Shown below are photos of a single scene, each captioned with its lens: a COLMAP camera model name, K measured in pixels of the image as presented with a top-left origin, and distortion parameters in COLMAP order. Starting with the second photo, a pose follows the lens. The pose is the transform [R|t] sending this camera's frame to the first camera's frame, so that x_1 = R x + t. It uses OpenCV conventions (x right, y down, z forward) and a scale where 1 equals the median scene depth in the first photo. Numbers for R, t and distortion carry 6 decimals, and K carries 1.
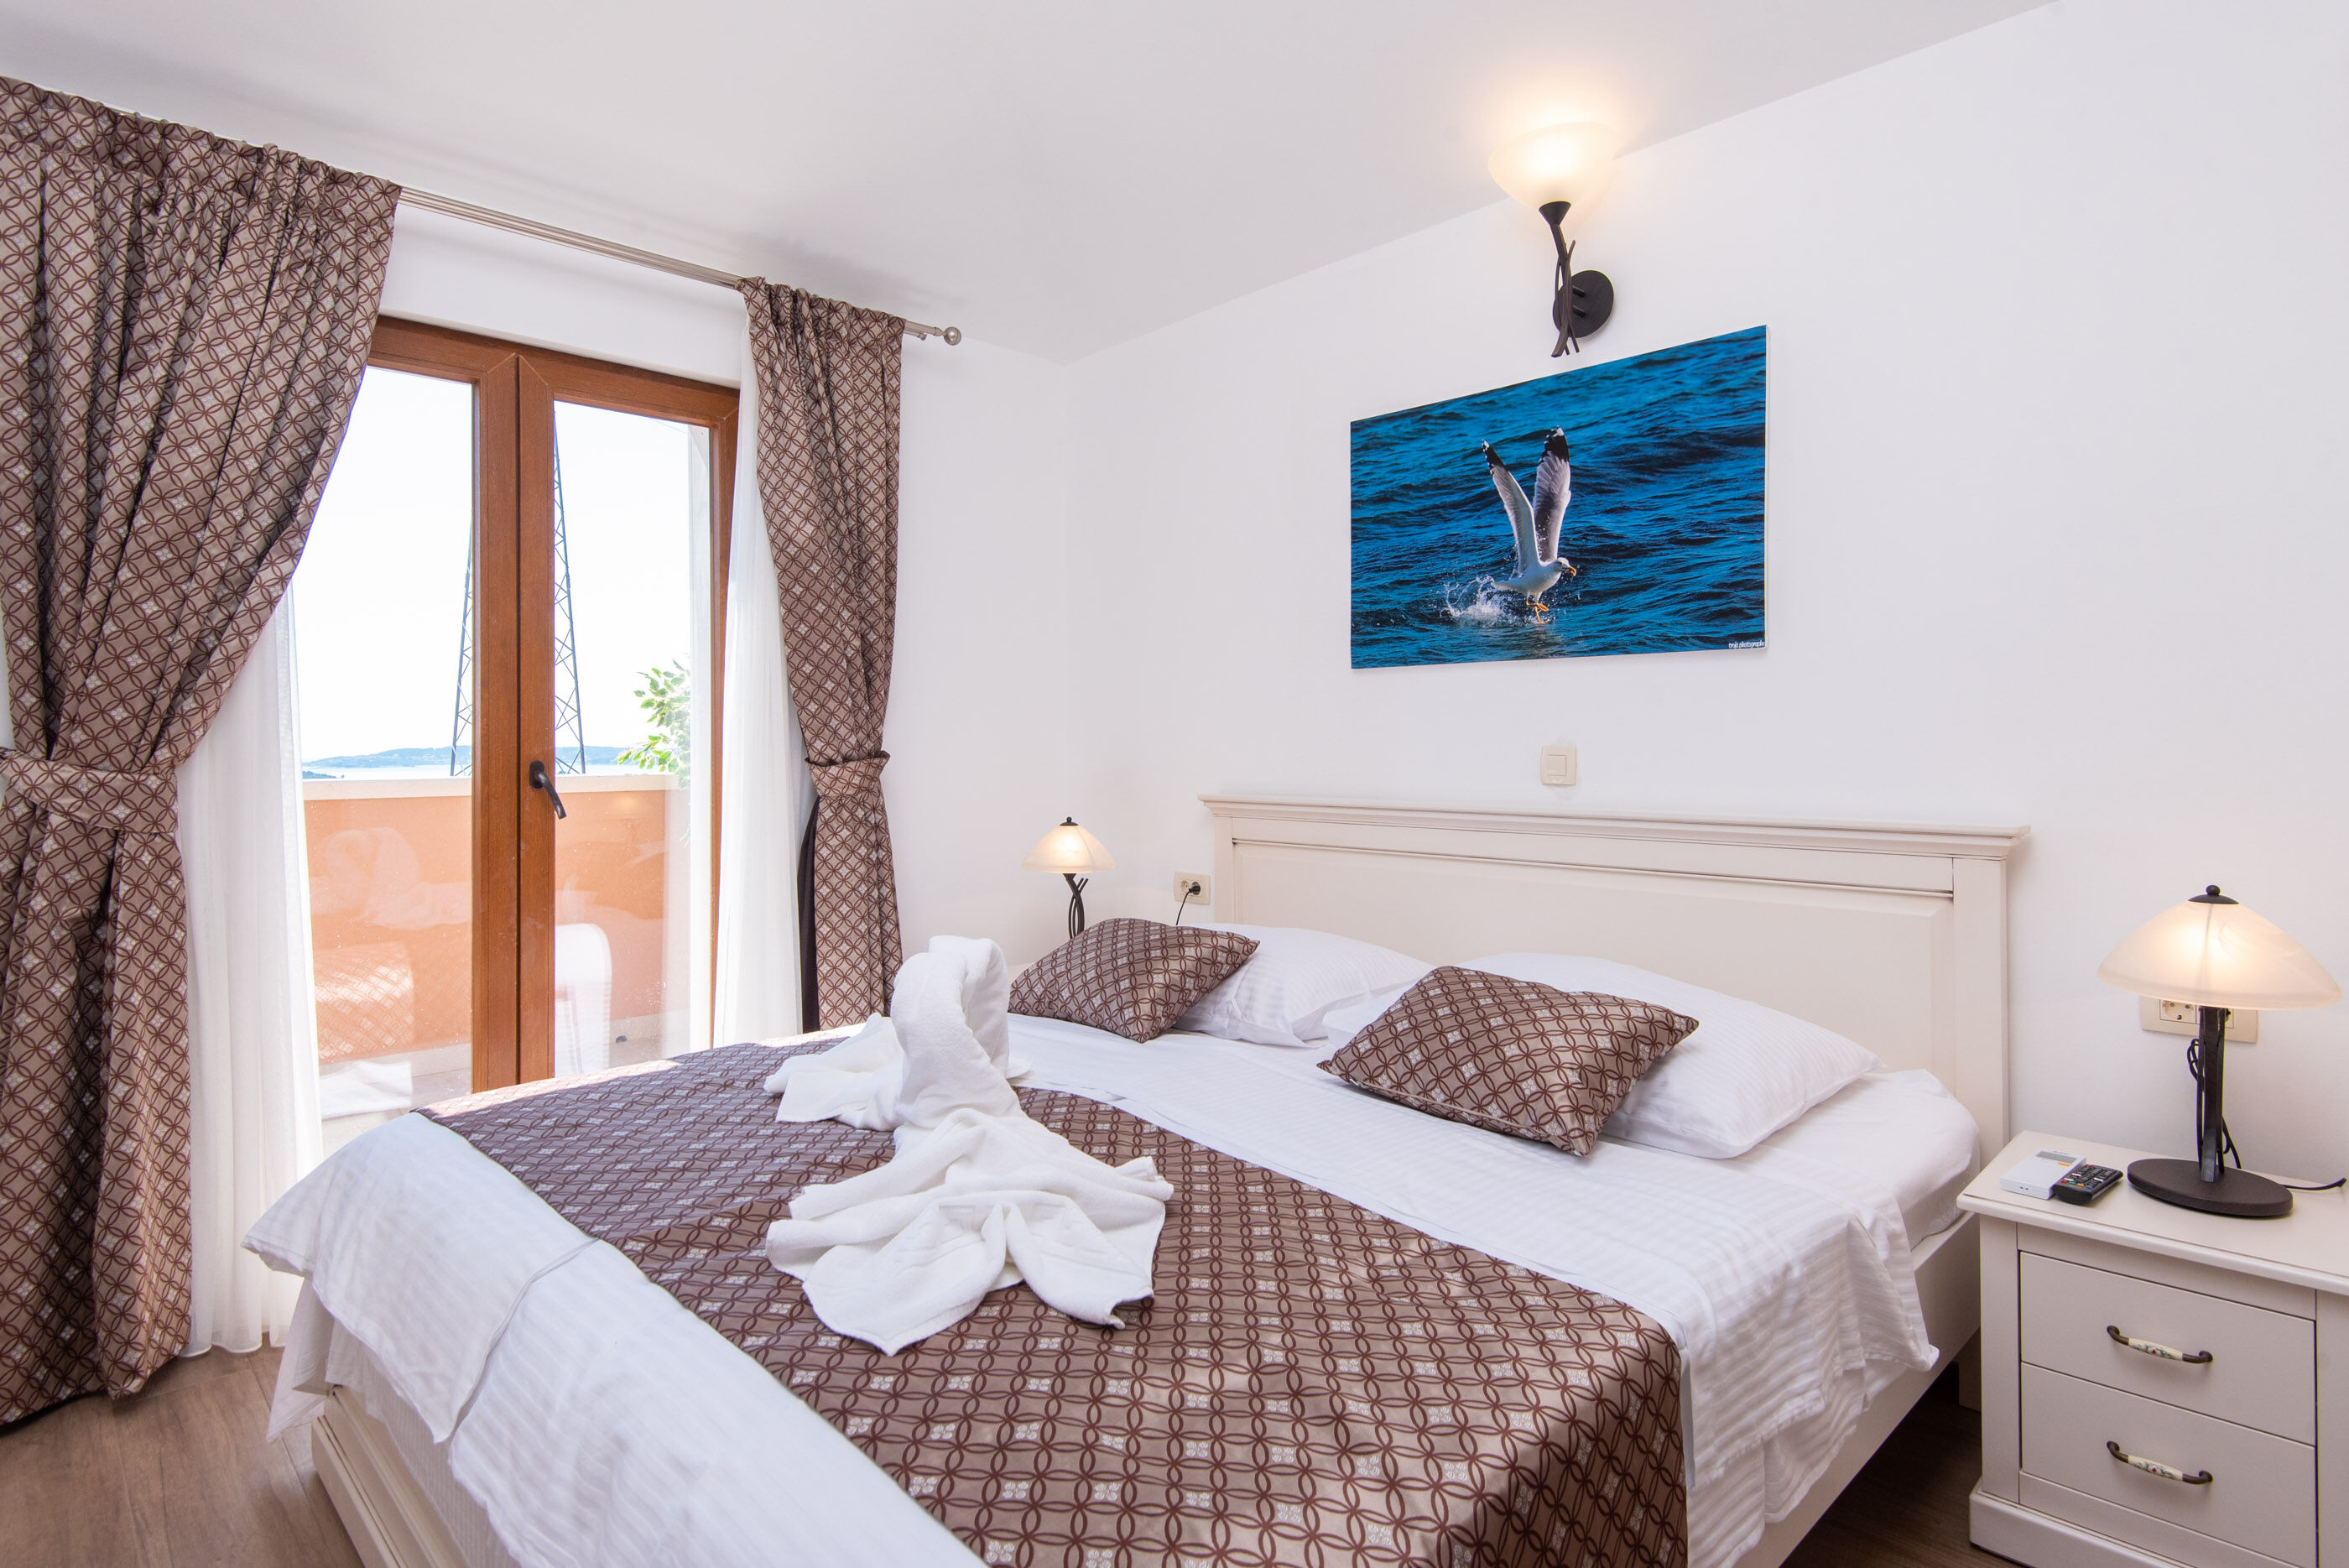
lens RADIAL K [[1198.9, 0, 1170.6], [0, 1198.9, 780.1], [0, 0, 1]] dist [0.000484, 0.000421]
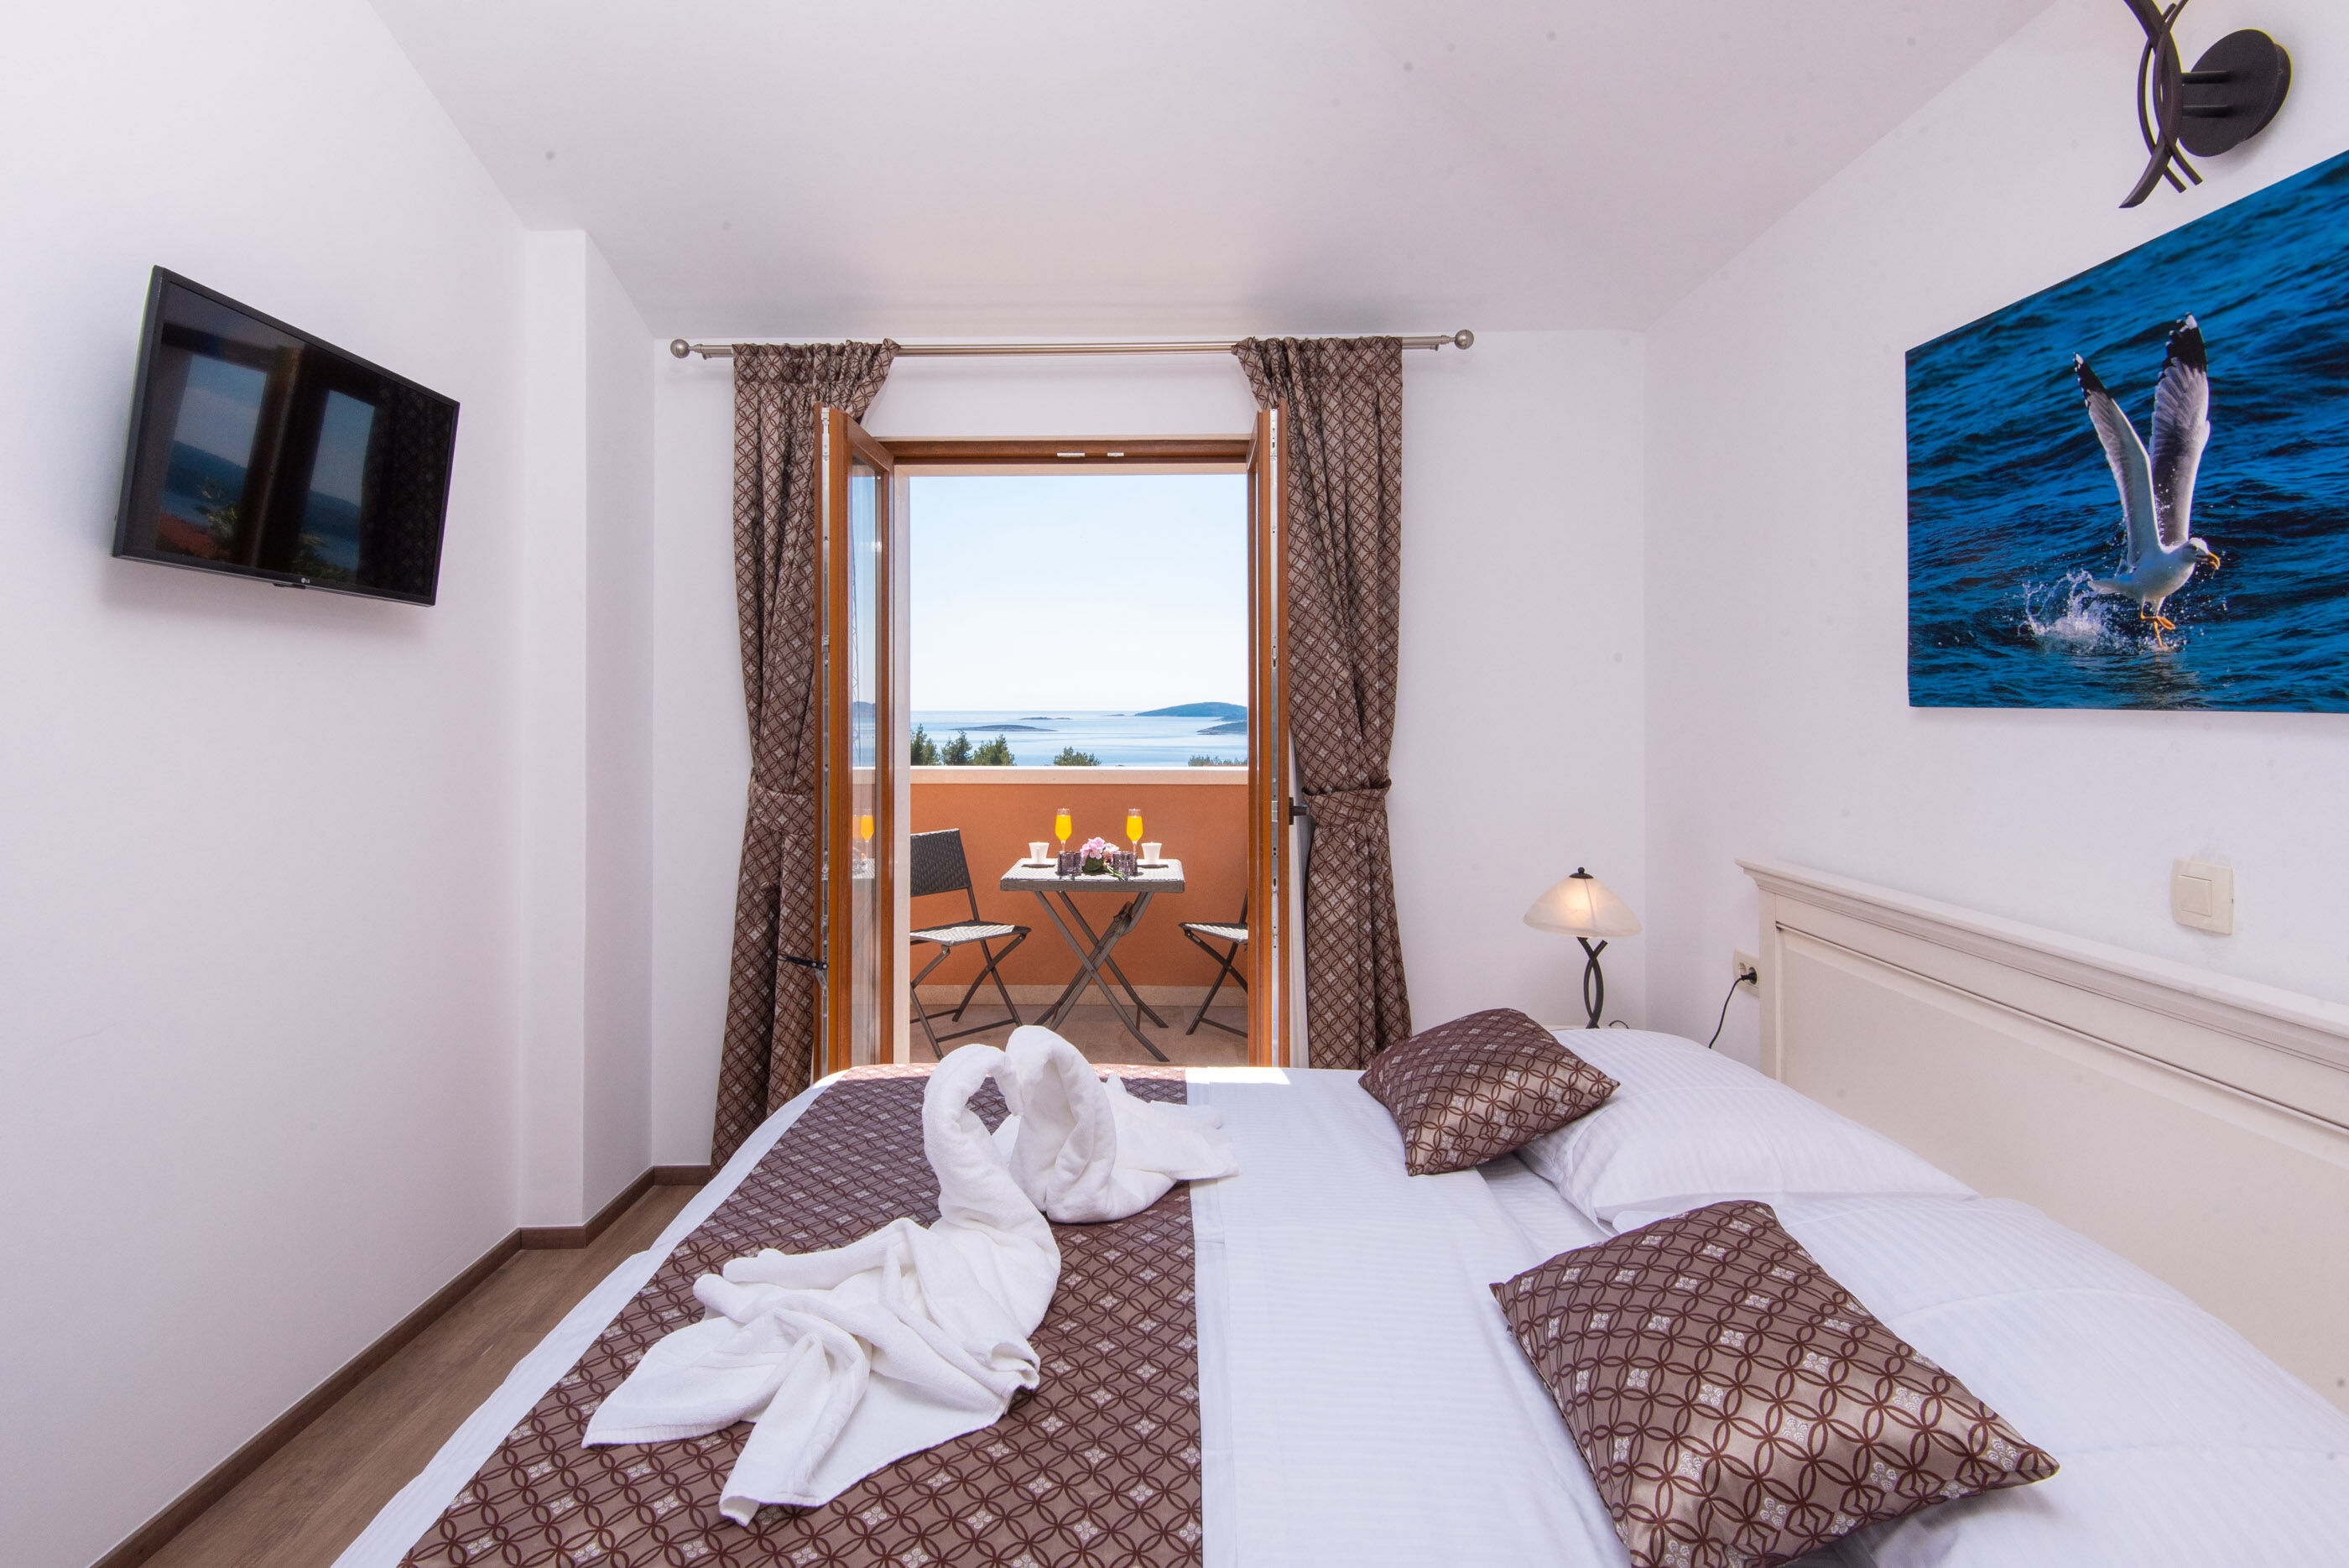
lens RADIAL K [[1178.1, 0, 1110.4], [0, 1178.1, 697.4], [0, 0, 1]] dist [0.006609, -0.002699]
pose [[0.673625, 0.002806, -0.739068, 0.367577], [-0.023227, 0.999579, -0.017375, -0.080966], [0.738709, 0.028870, 0.673406, 0.218418]]
